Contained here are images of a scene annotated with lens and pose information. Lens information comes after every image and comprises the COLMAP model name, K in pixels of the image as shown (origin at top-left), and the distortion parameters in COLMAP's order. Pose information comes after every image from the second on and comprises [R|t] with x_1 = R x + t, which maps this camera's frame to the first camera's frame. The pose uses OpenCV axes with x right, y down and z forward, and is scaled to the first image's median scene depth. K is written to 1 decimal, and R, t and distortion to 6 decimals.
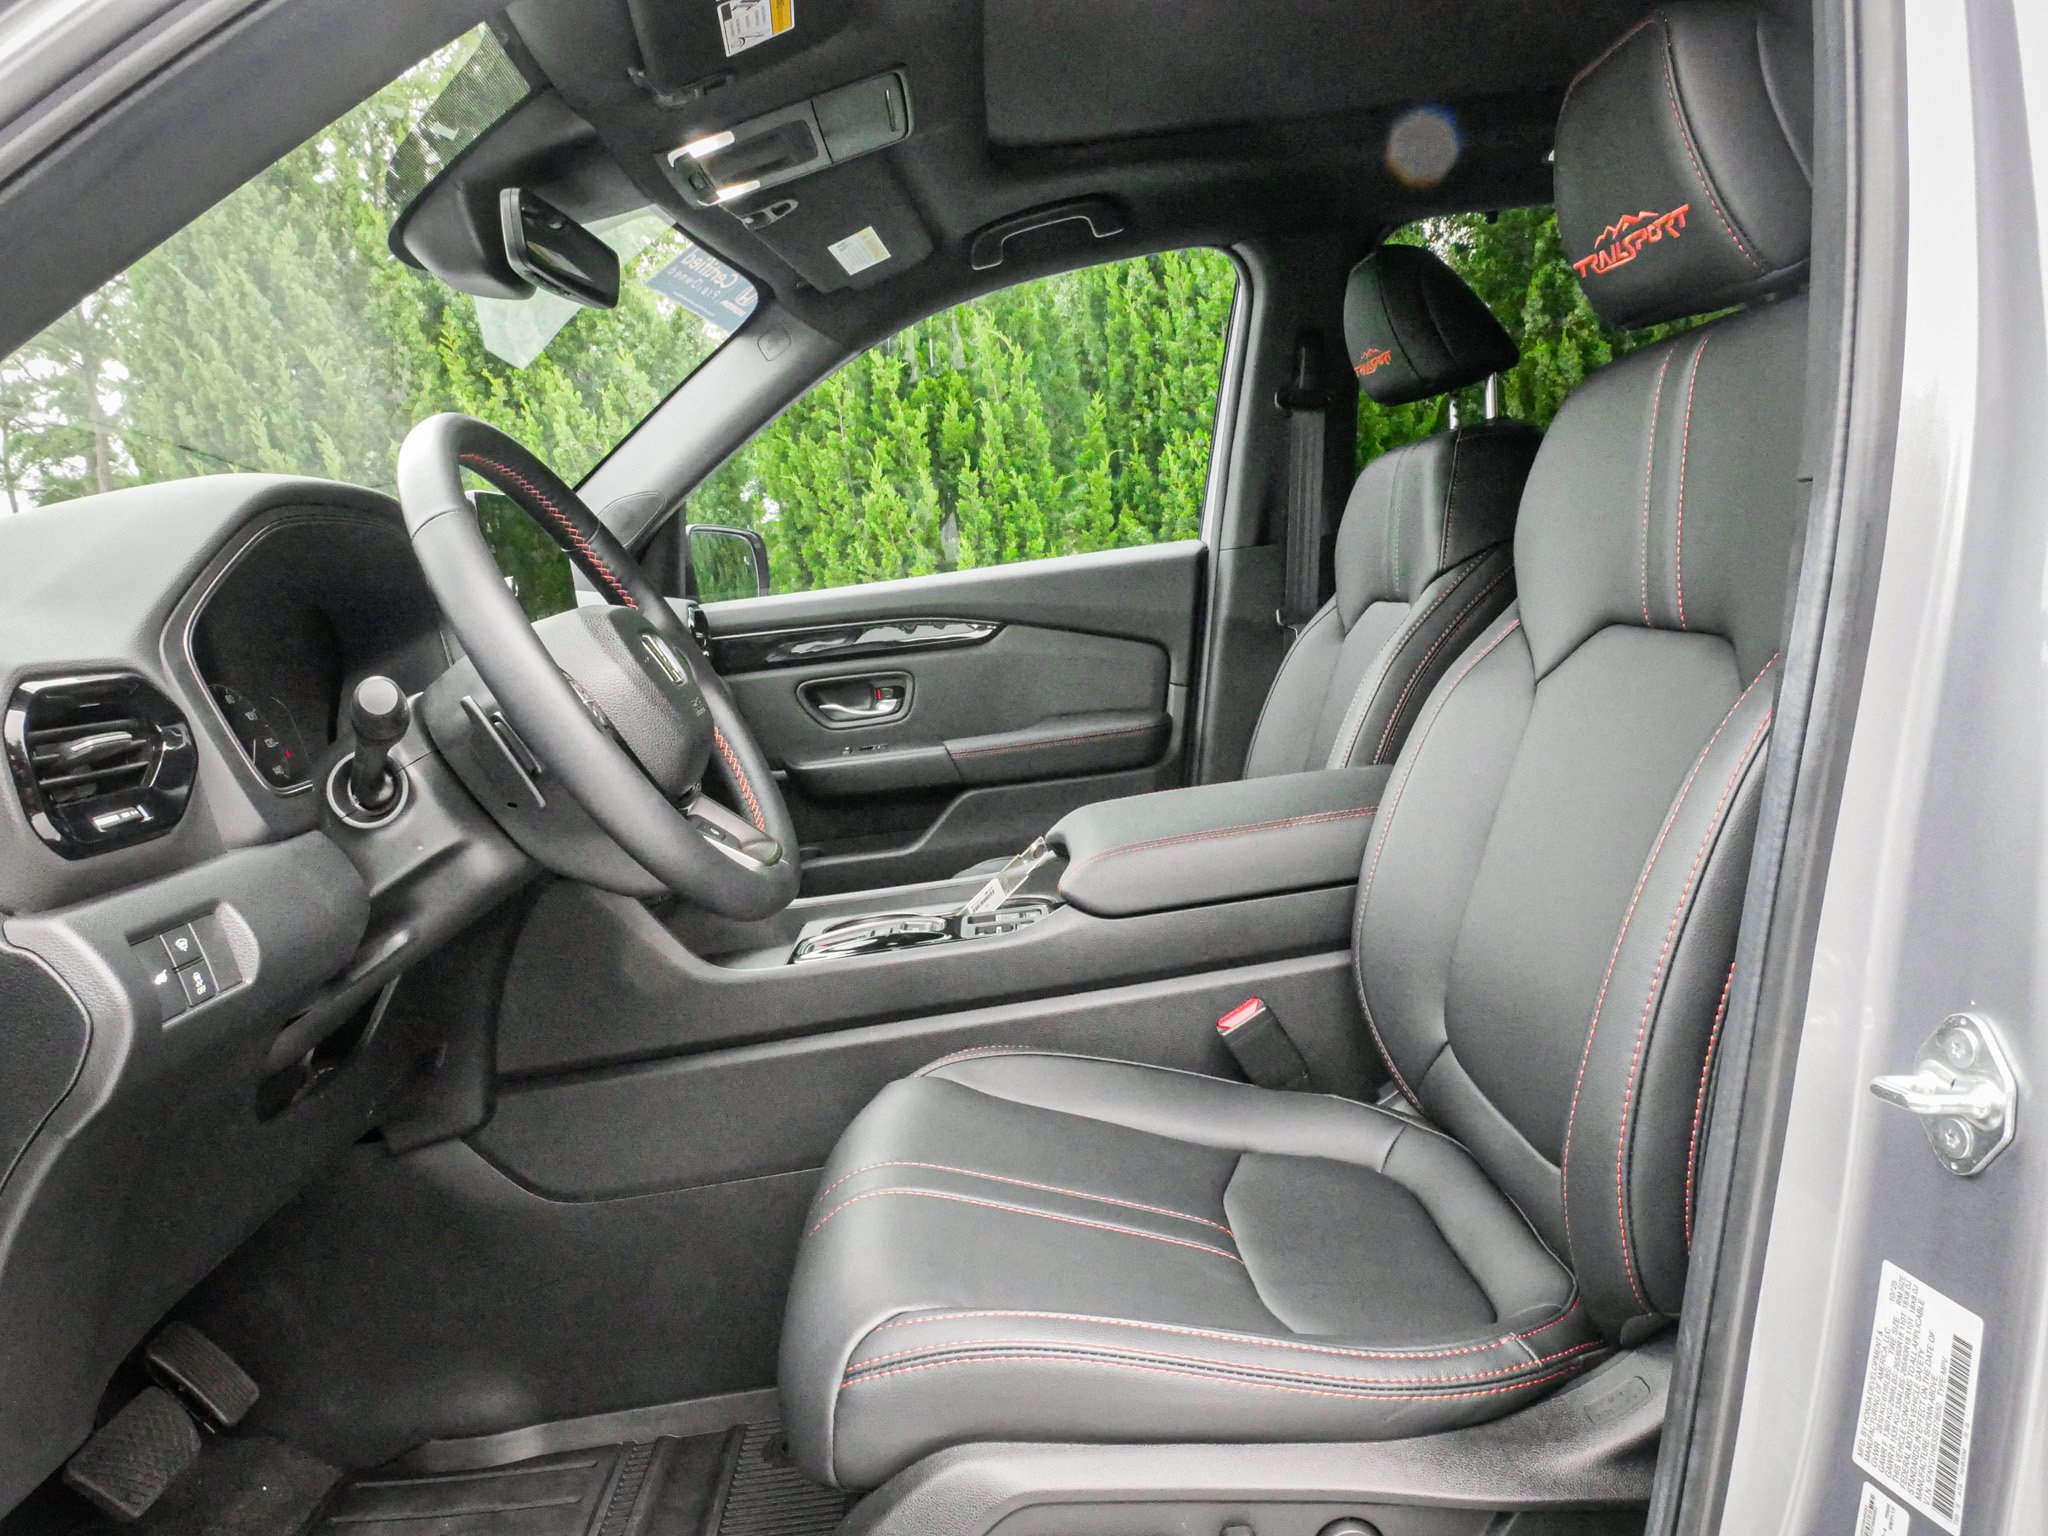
lens RADIAL K [[1472.6, 0, 1014.0], [0, 1472.6, 760.3], [0, 0, 1]] dist [-0.045093, 0.018169]
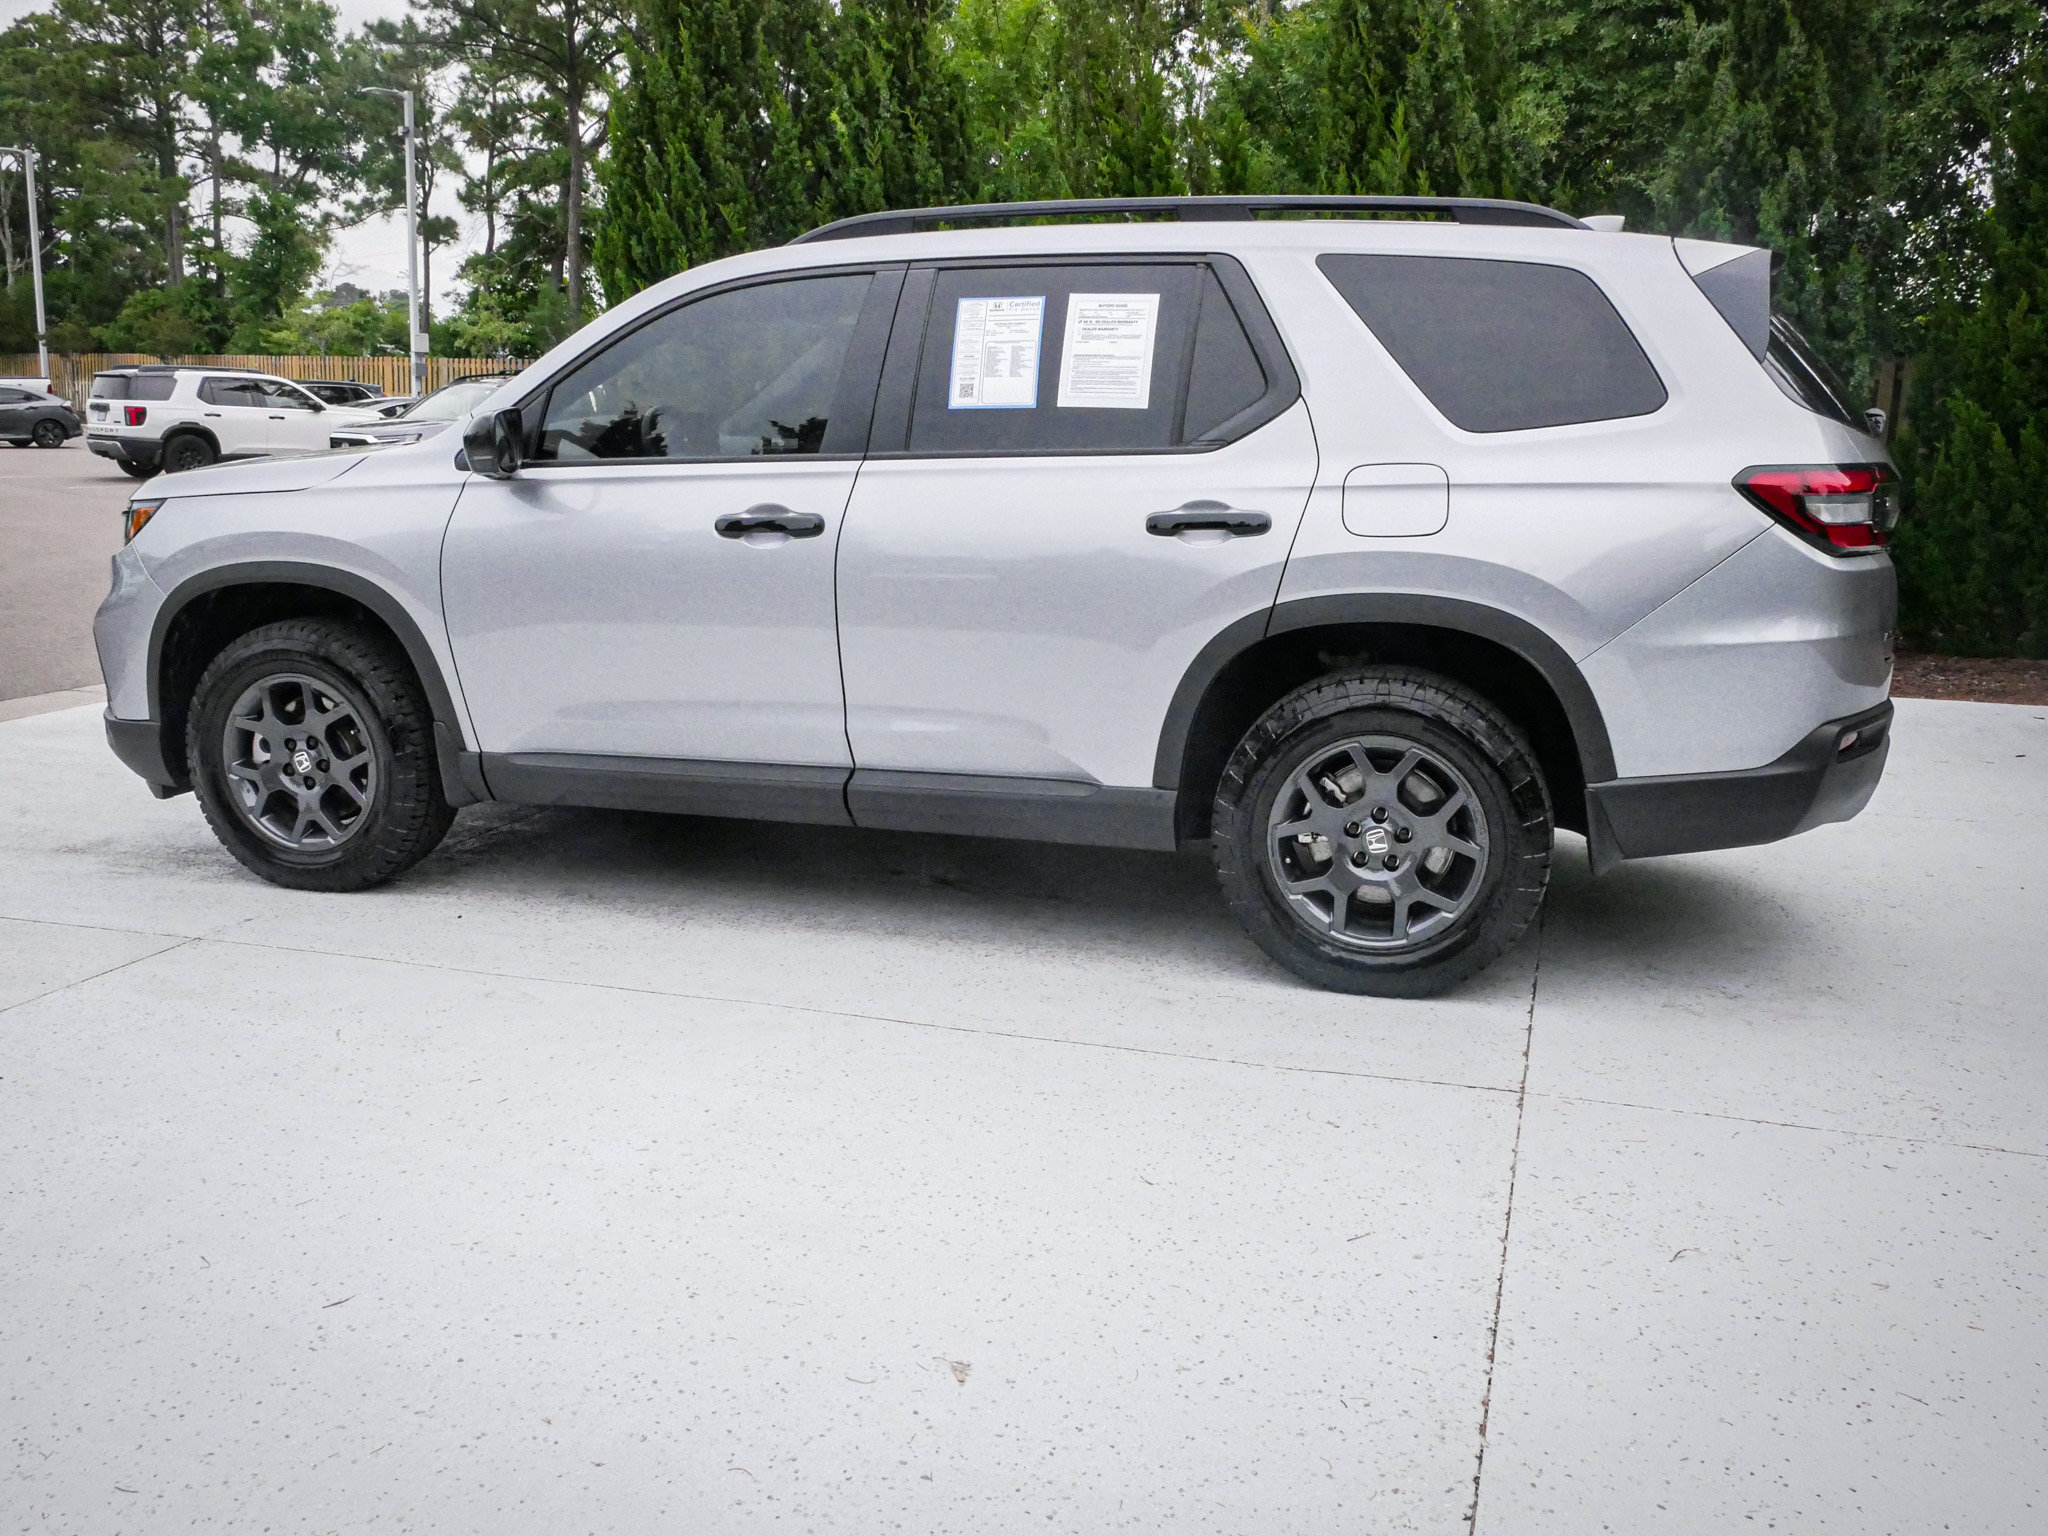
lens RADIAL K [[1810.8, 0, 1021.8], [0, 1810.8, 779.8], [0, 0, 1]] dist [-0.017831, -0.007300]
pose [[0.945998, 0.167550, -0.277515, 0.342263], [-0.140188, 0.983329, 0.115810, 0.012750], [0.292293, -0.070652, 0.953716, -0.574804]]
